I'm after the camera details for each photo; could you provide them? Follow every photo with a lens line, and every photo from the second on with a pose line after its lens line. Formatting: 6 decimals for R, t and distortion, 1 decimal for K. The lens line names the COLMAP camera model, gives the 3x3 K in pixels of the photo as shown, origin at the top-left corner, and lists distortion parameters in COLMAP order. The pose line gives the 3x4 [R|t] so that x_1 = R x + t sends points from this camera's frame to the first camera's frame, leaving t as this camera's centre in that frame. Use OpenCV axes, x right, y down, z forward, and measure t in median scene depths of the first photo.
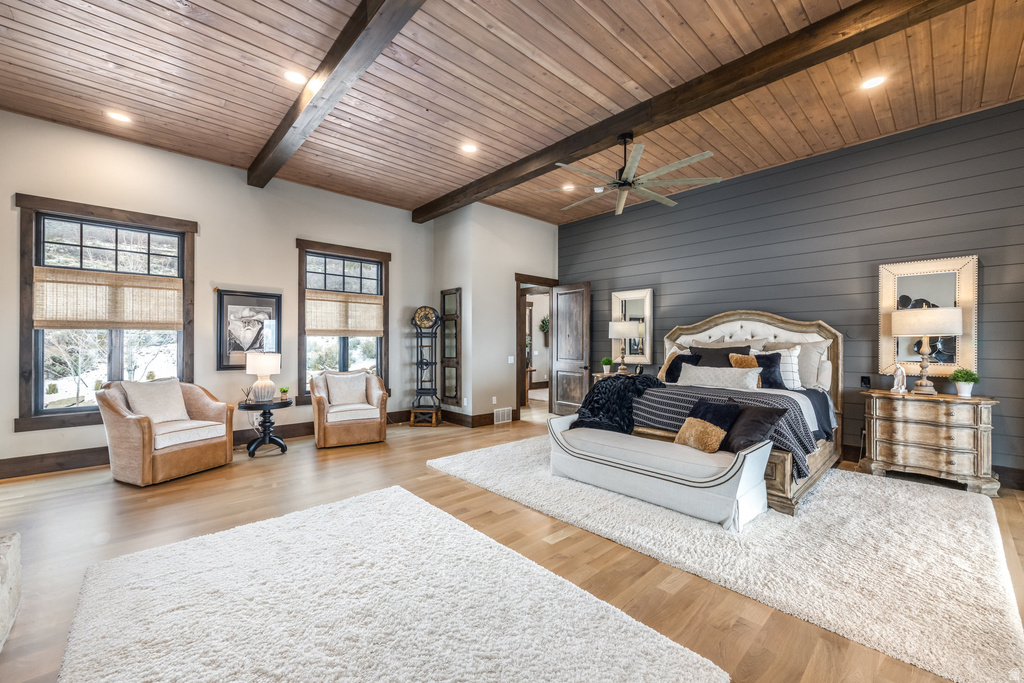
lens RADIAL K [[408.5, 0, 513.3], [0, 408.5, 346.8], [0, 0, 1]] dist [-0.033492, 0.000038]
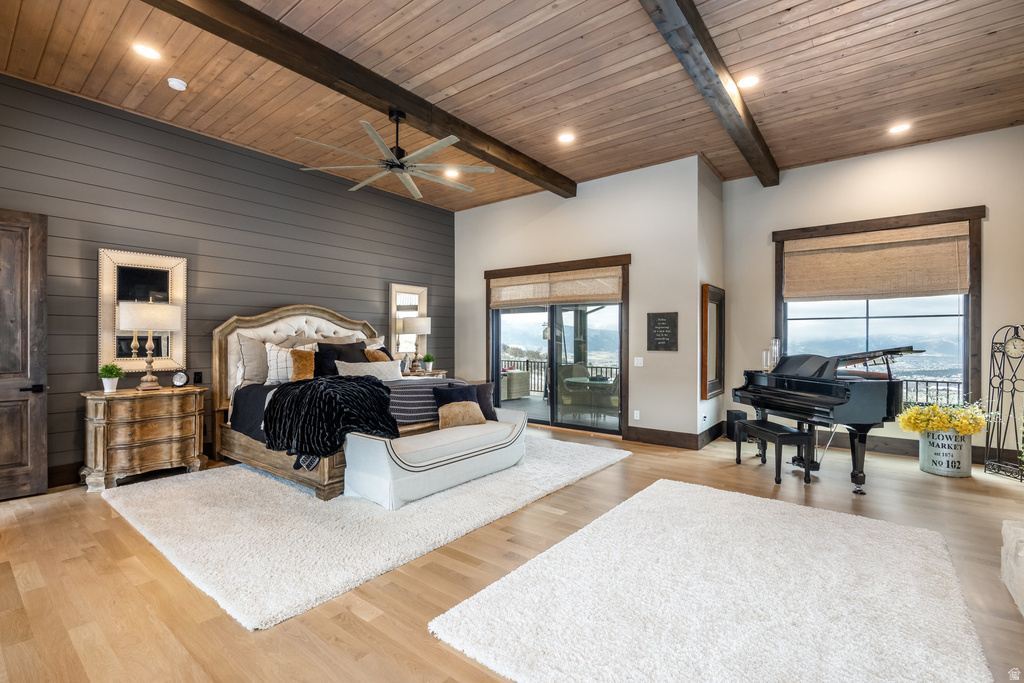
lens RADIAL K [[460.0, 0, 512.0], [0, 460.0, 341.5], [0, 0, 1]] dist [0.001874, 0.000040]
pose [[-0.159212, -0.004673, 0.987233, -0.658845], [0.003251, 0.999981, 0.005257, -0.008069], [-0.987239, 0.004046, -0.159194, 0.752751]]
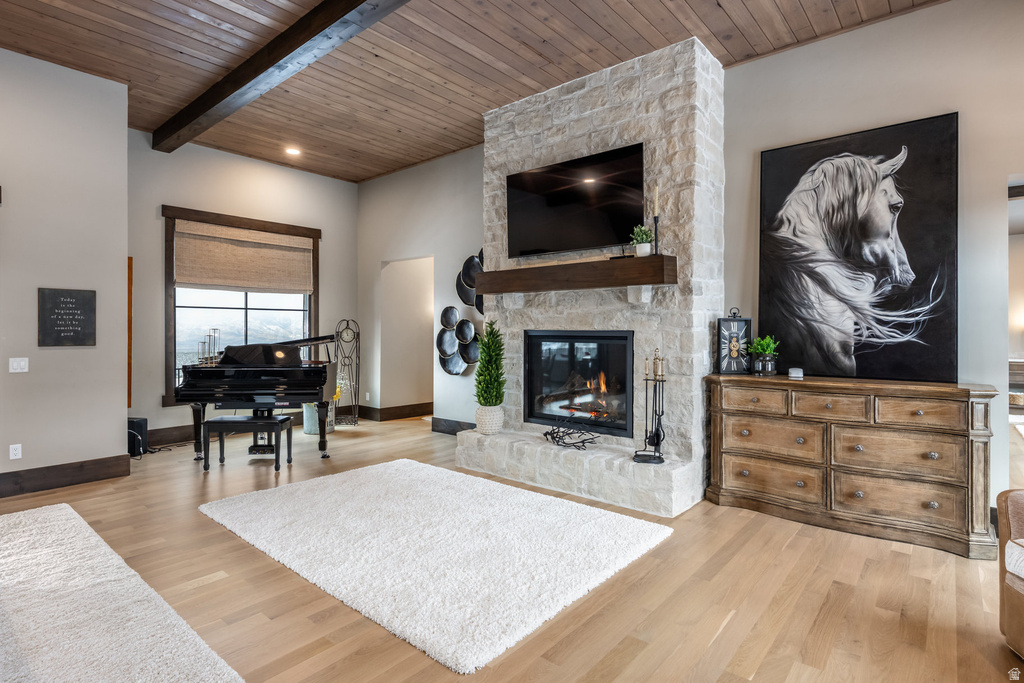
lens RADIAL K [[526.3, 0, 511.2], [0, 526.3, 334.9], [0, 0, 1]] dist [-0.001765, -0.000368]
pose [[-0.993576, 0.001169, -0.113162, -0.209677], [-0.000407, 0.999903, 0.013896, -0.008801], [0.113168, 0.013853, -0.993479, 1.177074]]
